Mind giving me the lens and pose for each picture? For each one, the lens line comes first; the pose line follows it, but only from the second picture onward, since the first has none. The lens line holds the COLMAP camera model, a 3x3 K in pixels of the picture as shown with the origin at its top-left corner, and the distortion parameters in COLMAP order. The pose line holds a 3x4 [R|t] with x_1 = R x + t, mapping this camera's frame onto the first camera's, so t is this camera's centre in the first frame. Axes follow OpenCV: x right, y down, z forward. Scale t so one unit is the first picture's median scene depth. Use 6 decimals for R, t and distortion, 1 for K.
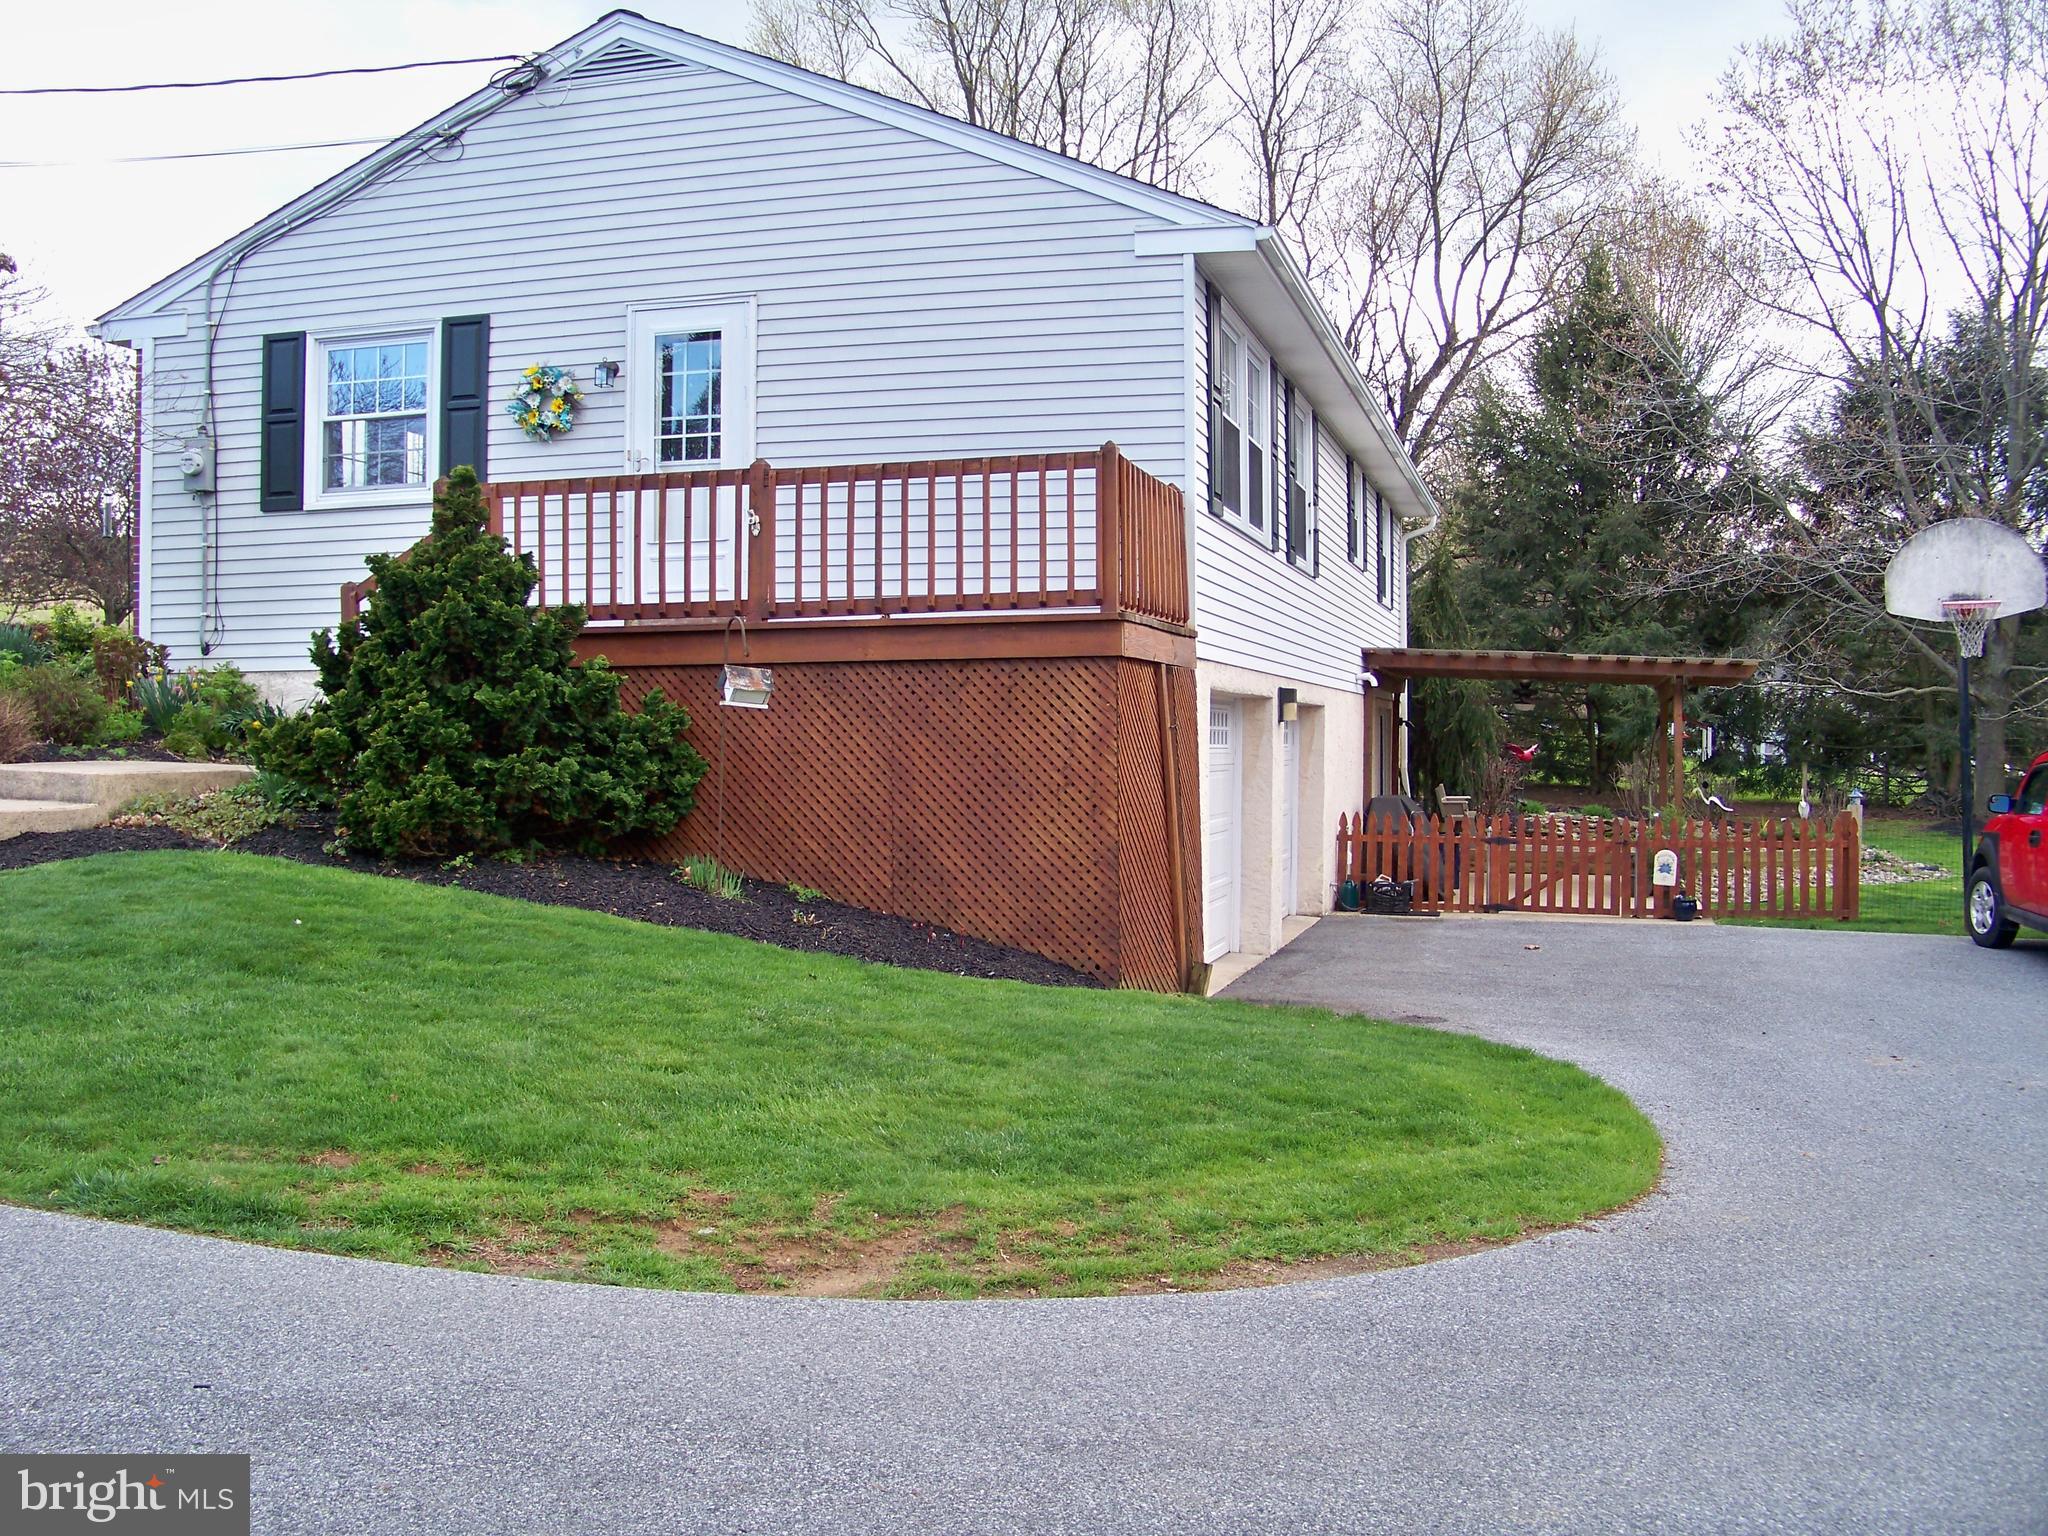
lens RADIAL K [[2001.9, 0, 1034.8], [0, 2001.9, 761.0], [0, 0, 1]] dist [-0.239732, 0.254210]
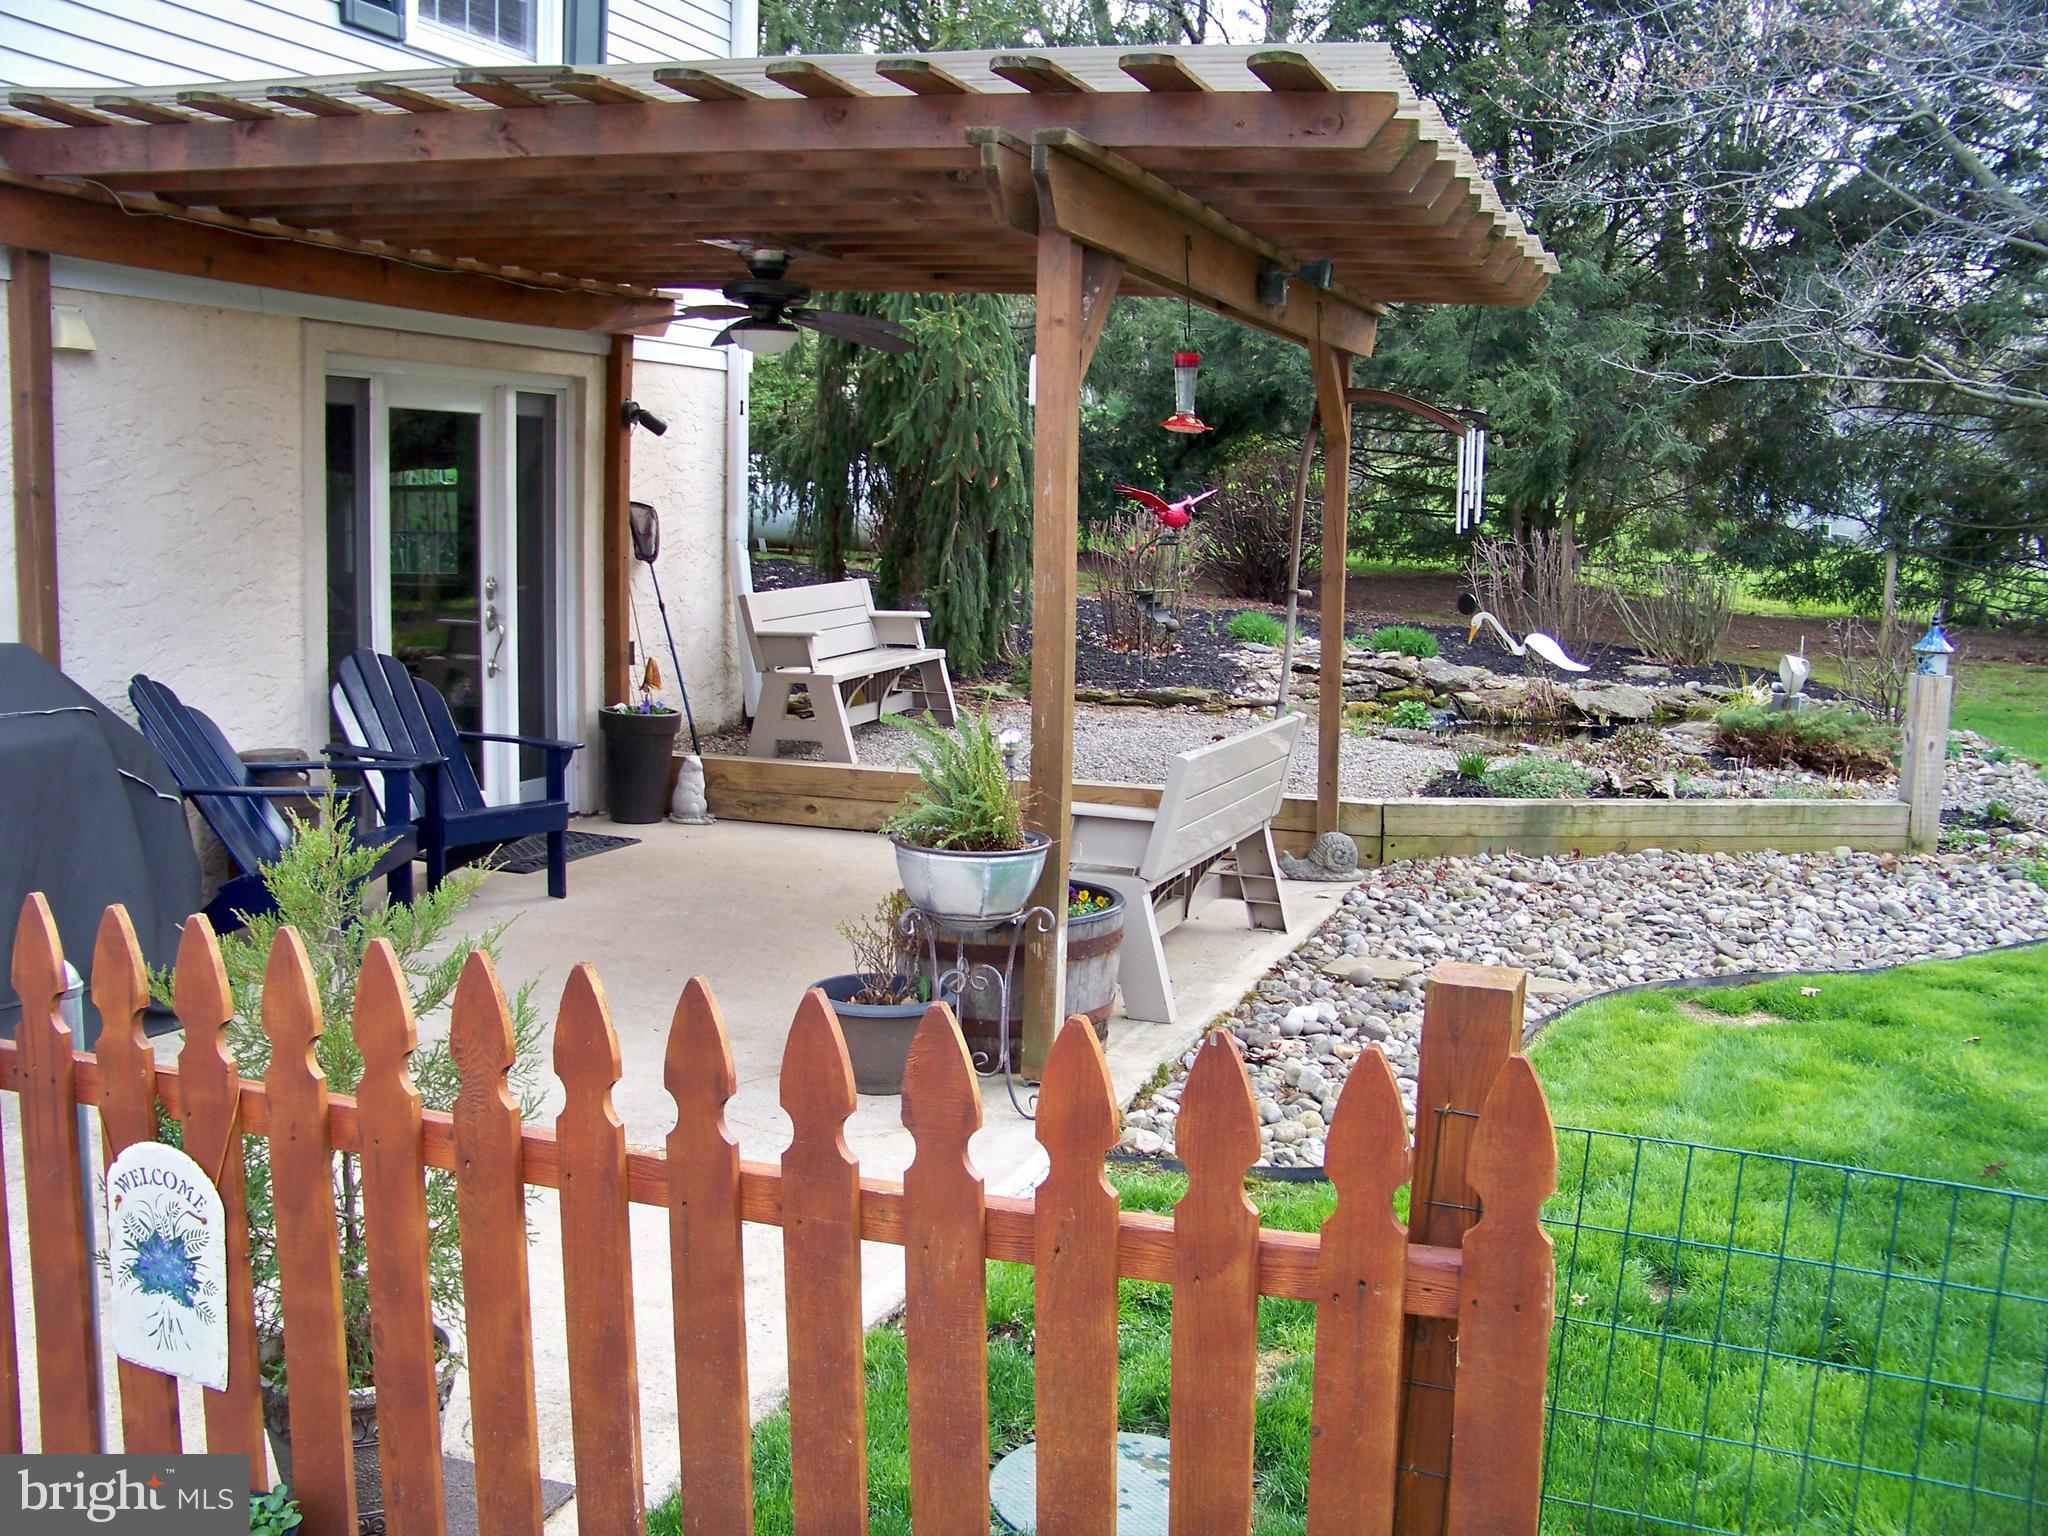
lens RADIAL K [[2001.9, 0, 1034.8], [0, 2001.9, 761.0], [0, 0, 1]] dist [-0.239732, 0.254210]
pose [[0.996495, 0.026788, -0.079241, 0.379711], [-0.017444, 0.993056, 0.116340, 0.000912], [0.081807, -0.114550, 0.990043, 0.835974]]
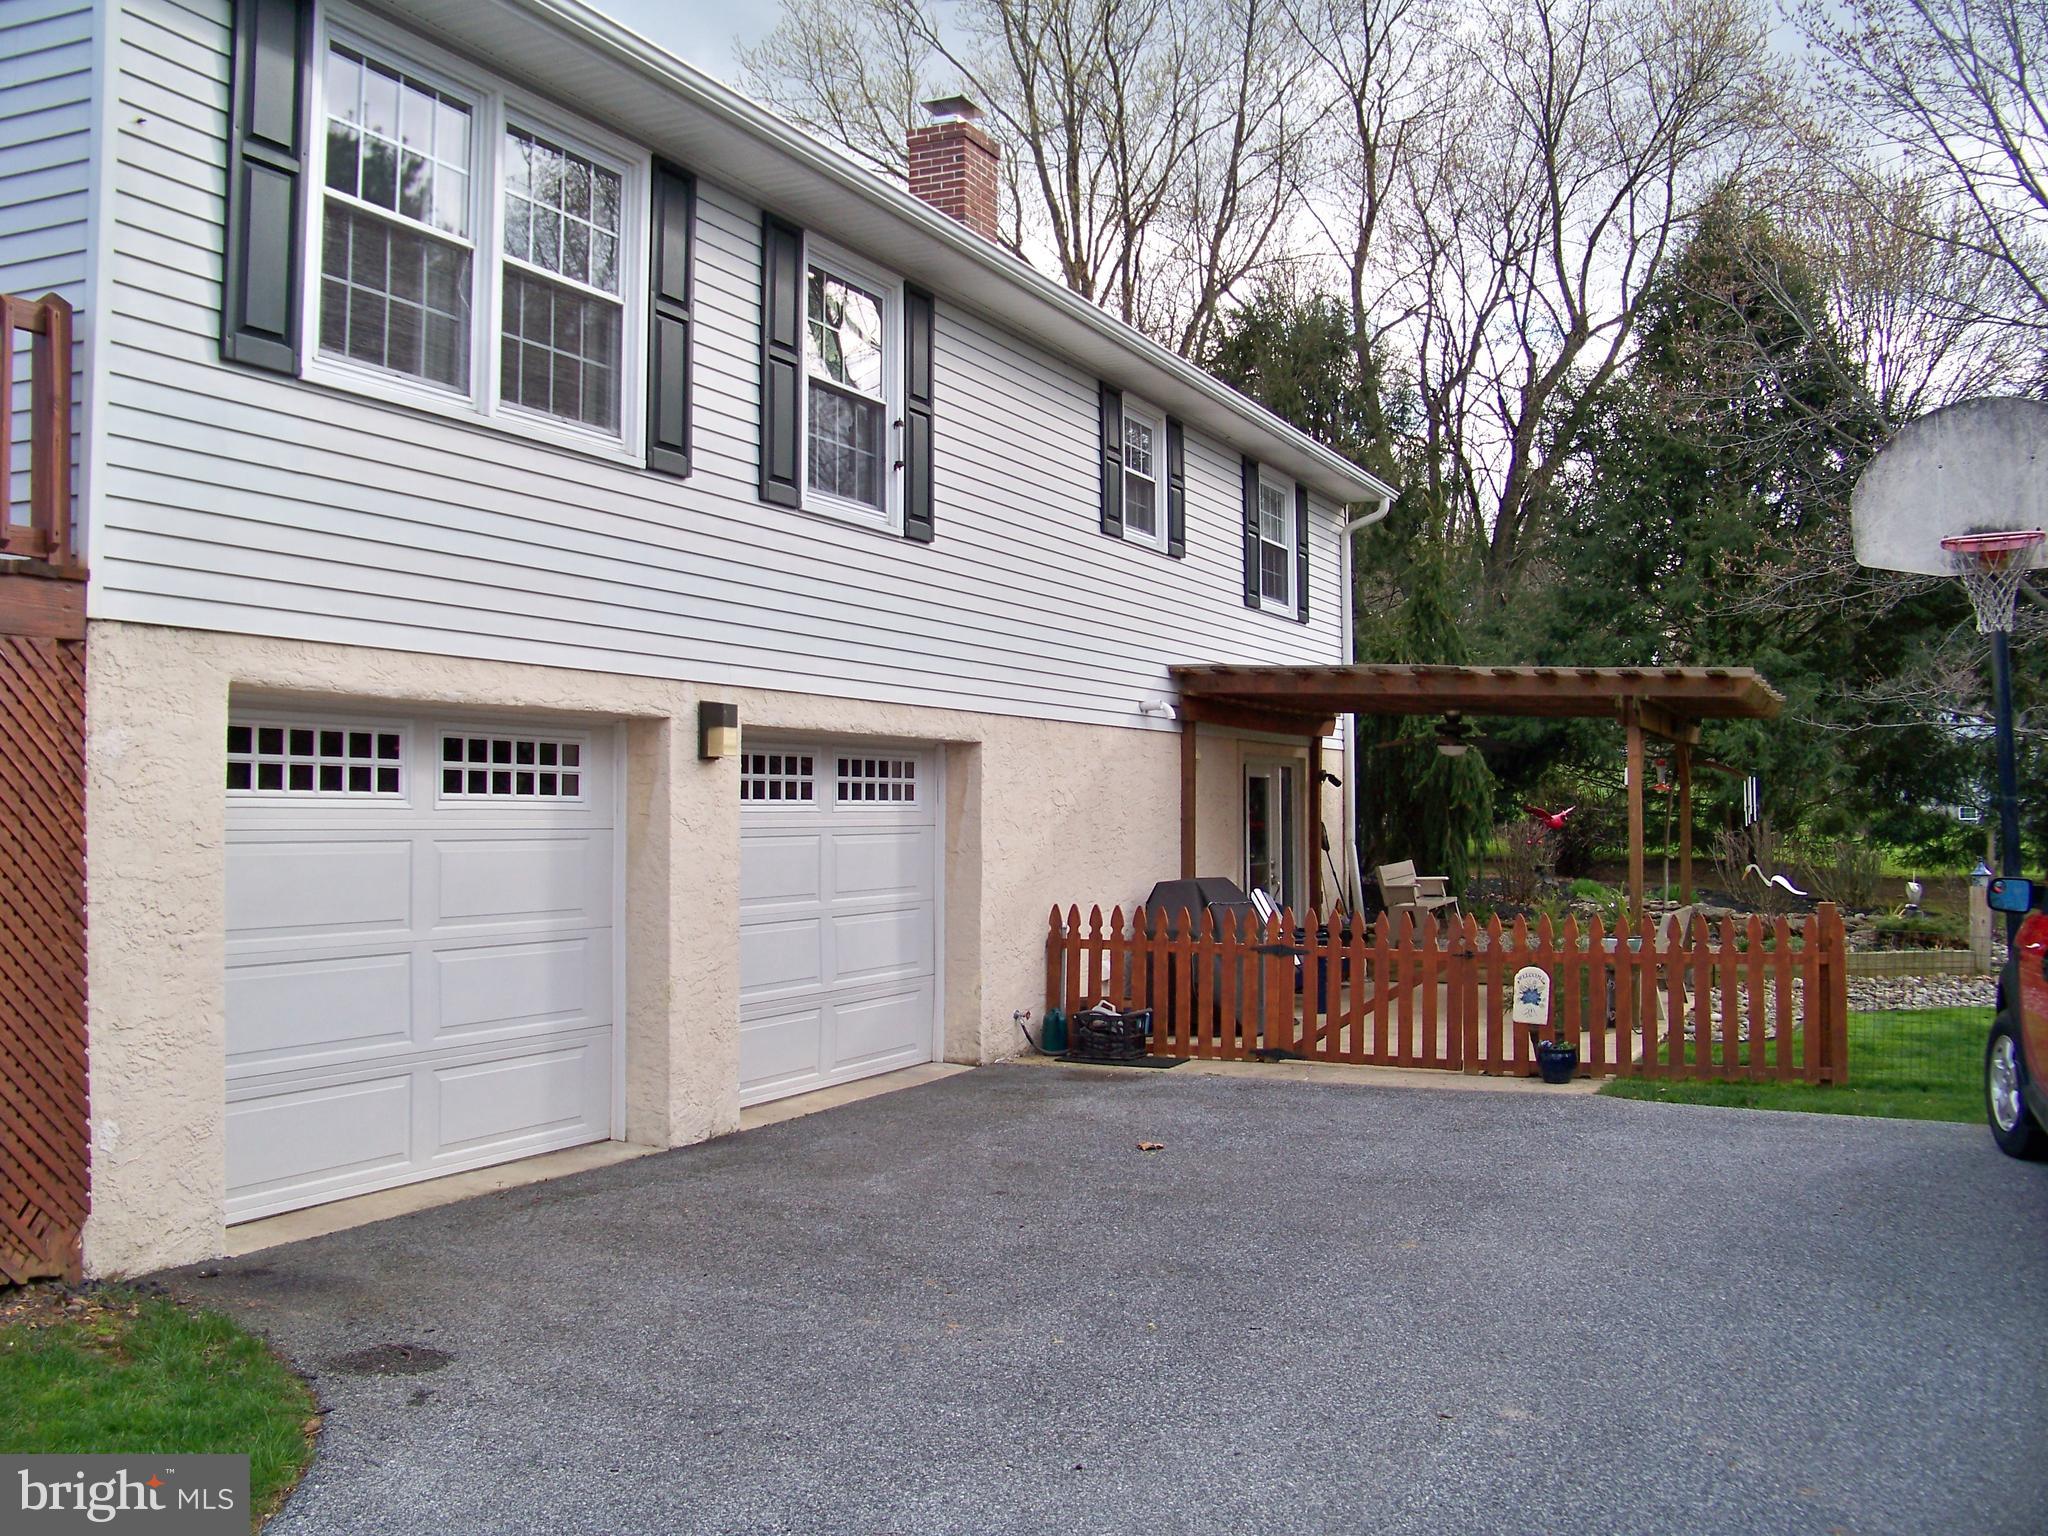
lens RADIAL K [[2001.9, 0, 1034.8], [0, 2001.9, 761.0], [0, 0, 1]] dist [-0.239732, 0.254210]
pose [[0.987830, -0.009825, -0.155229, 0.253710], [0.003846, 0.999241, -0.038769, 0.003772], [0.155492, 0.037700, 0.987117, 0.342405]]
